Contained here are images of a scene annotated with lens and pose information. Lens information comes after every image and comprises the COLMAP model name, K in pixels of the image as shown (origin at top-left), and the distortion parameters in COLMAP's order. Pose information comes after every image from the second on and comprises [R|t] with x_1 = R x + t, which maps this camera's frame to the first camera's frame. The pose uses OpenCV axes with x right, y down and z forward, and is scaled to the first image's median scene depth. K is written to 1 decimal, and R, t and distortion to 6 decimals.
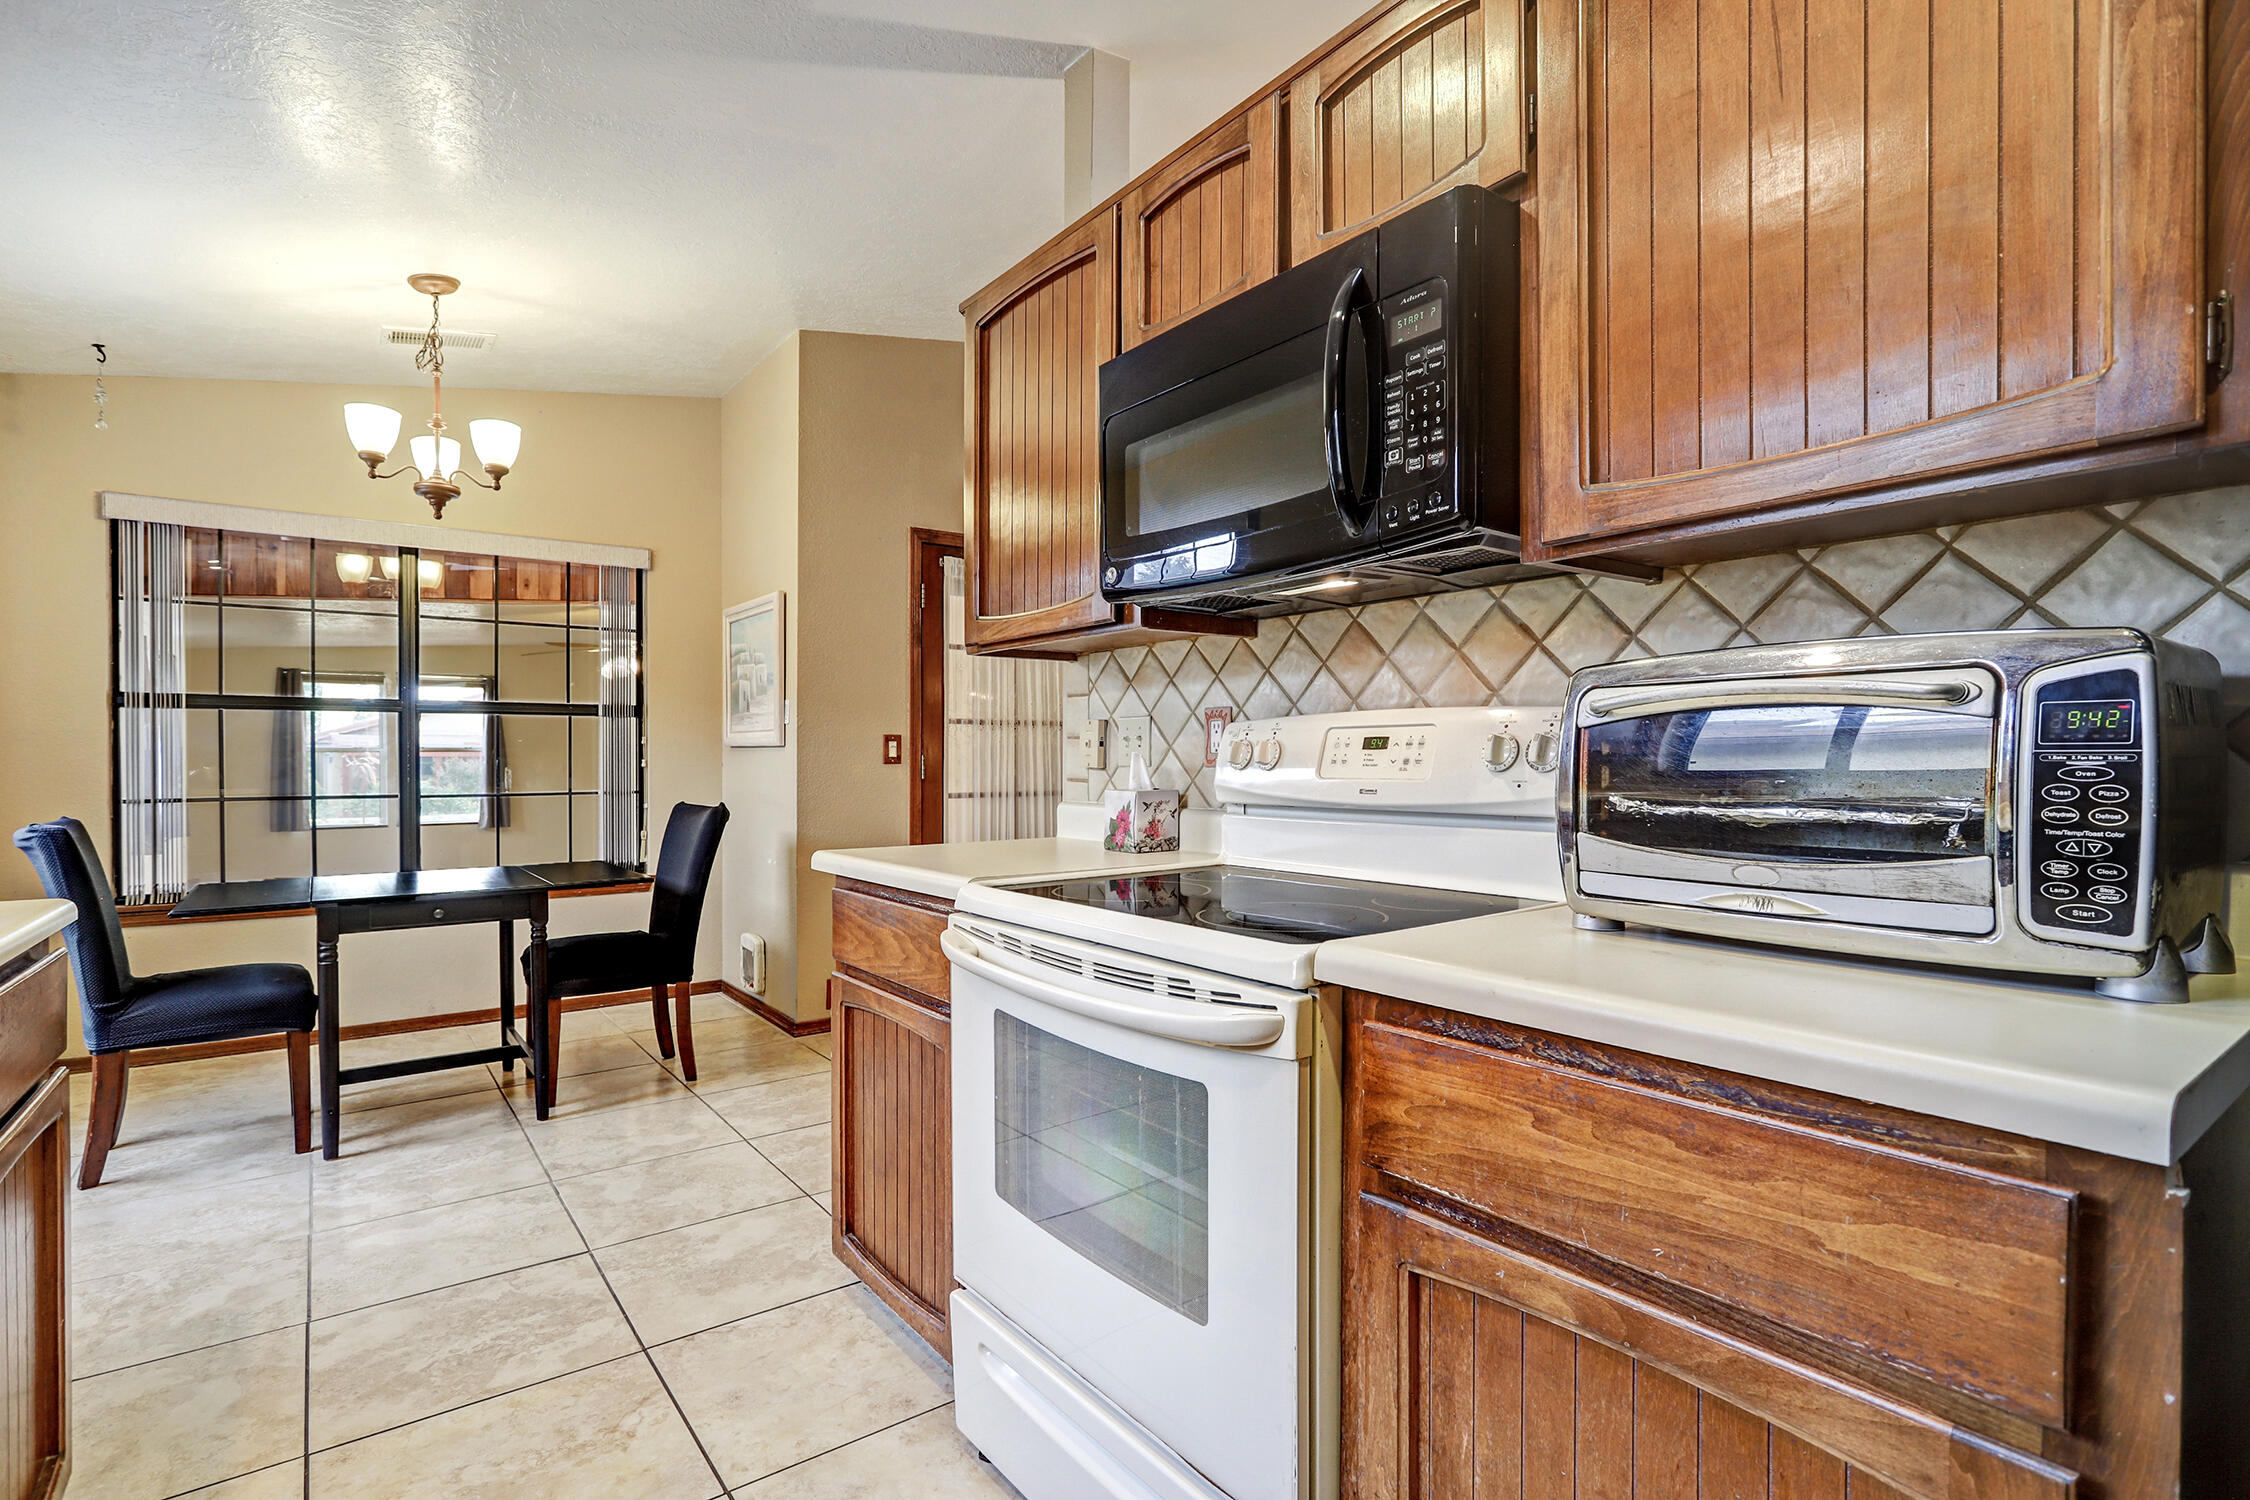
lens RADIAL K [[1073.0, 0, 1136.4], [0, 1073.0, 771.3], [0, 0, 1]] dist [-0.009761, 0.006346]
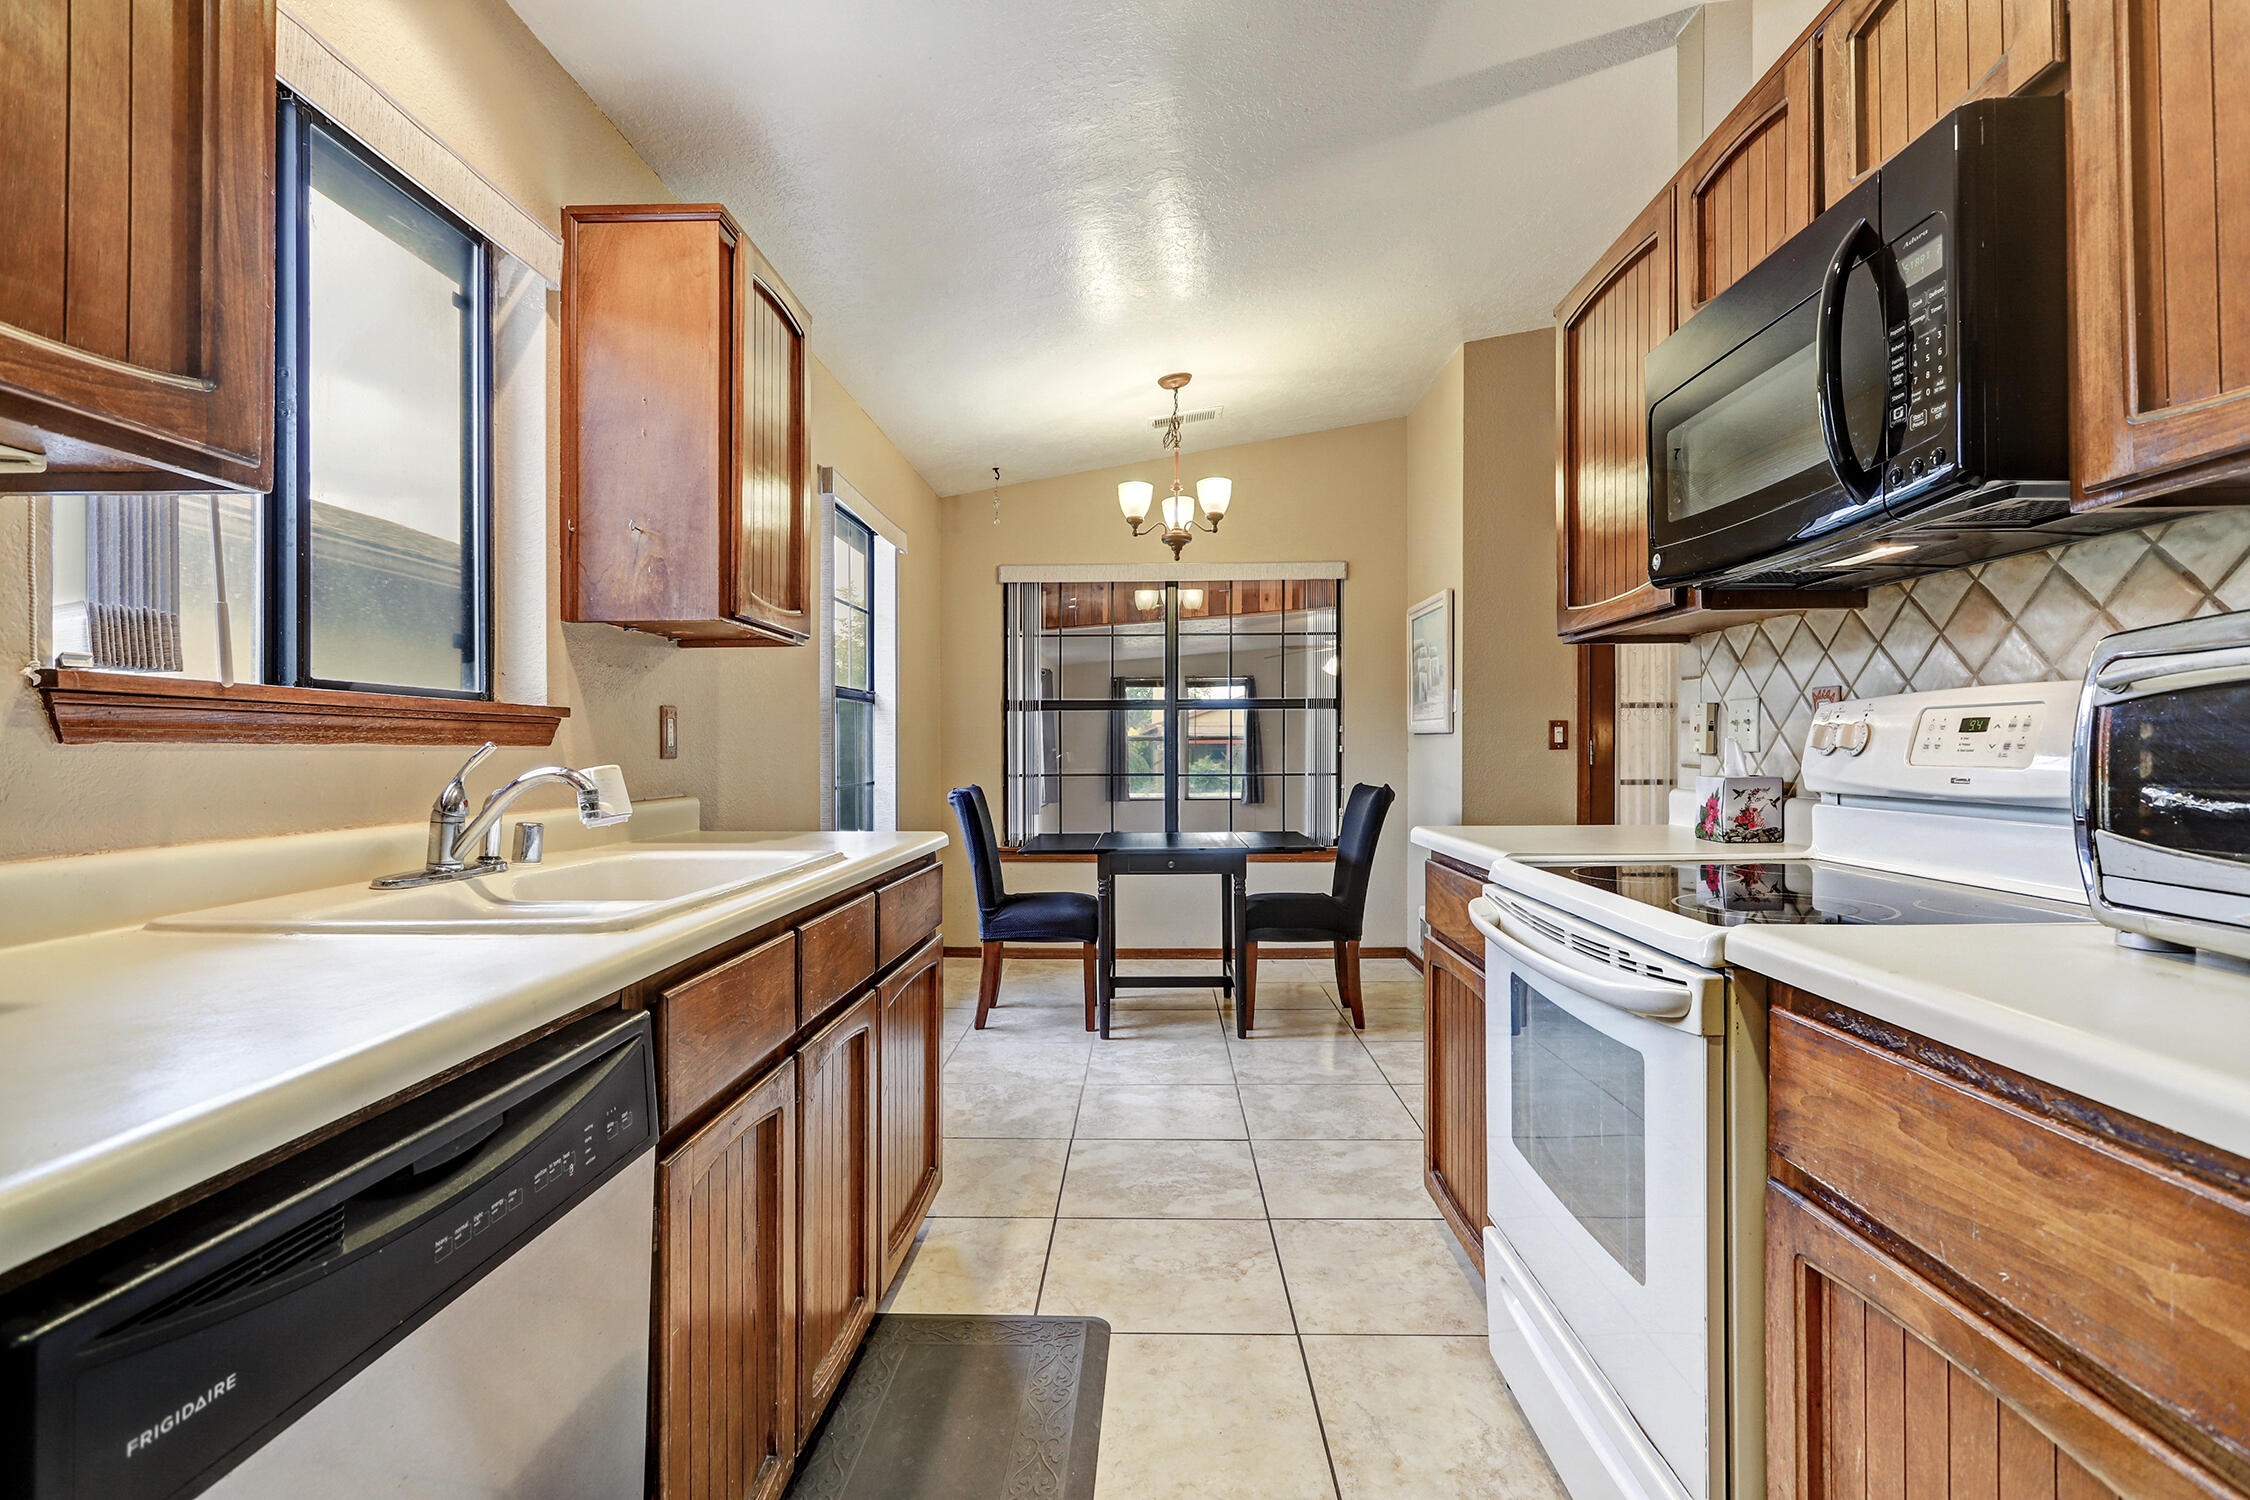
lens RADIAL K [[1077.7, 0, 1126.4], [0, 1077.7, 742.1], [0, 0, 1]] dist [-0.011434, 0.007328]
pose [[0.777228, -0.004881, -0.629200, 0.195900], [-0.003730, 0.999917, -0.012365, 0.000585], [0.629208, 0.011957, 0.777145, -0.082716]]
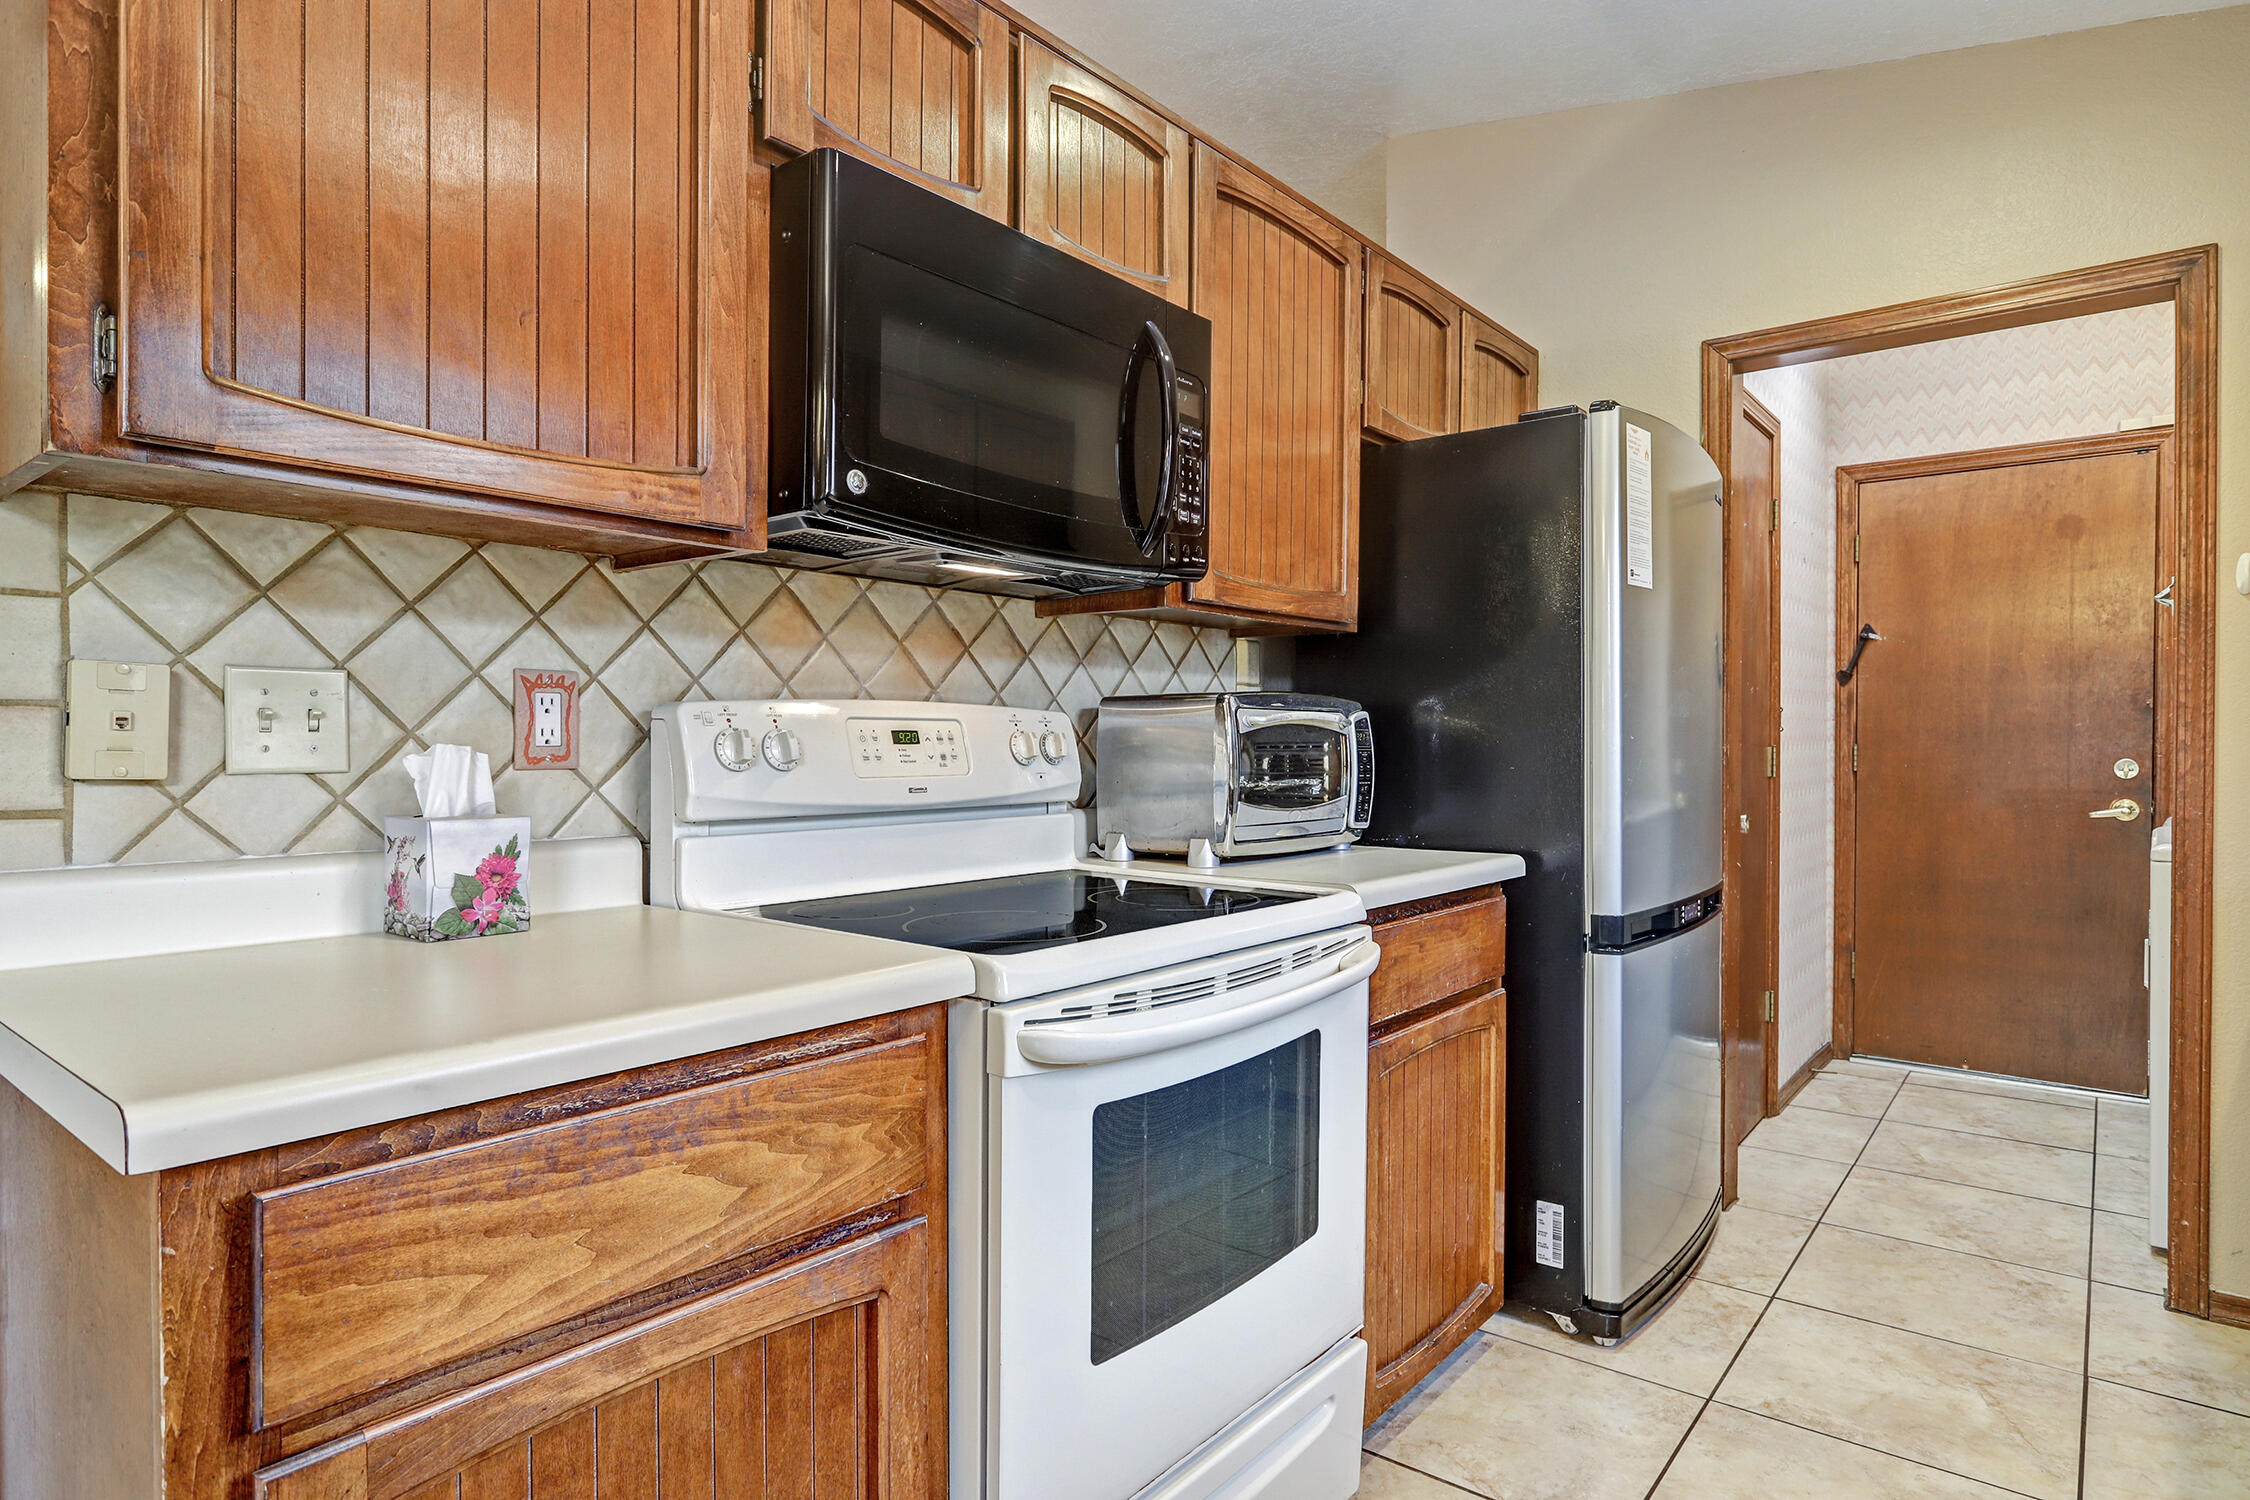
lens RADIAL K [[1252.0, 0, 1119.0], [0, 1252.0, 770.0], [0, 0, 1]] dist [-0.010060, 0.002244]
pose [[-0.235303, -0.015079, 0.971805, -0.711592], [0.013103, 0.999740, 0.018686, -0.013255], [-0.971834, 0.017131, -0.235044, 0.892043]]
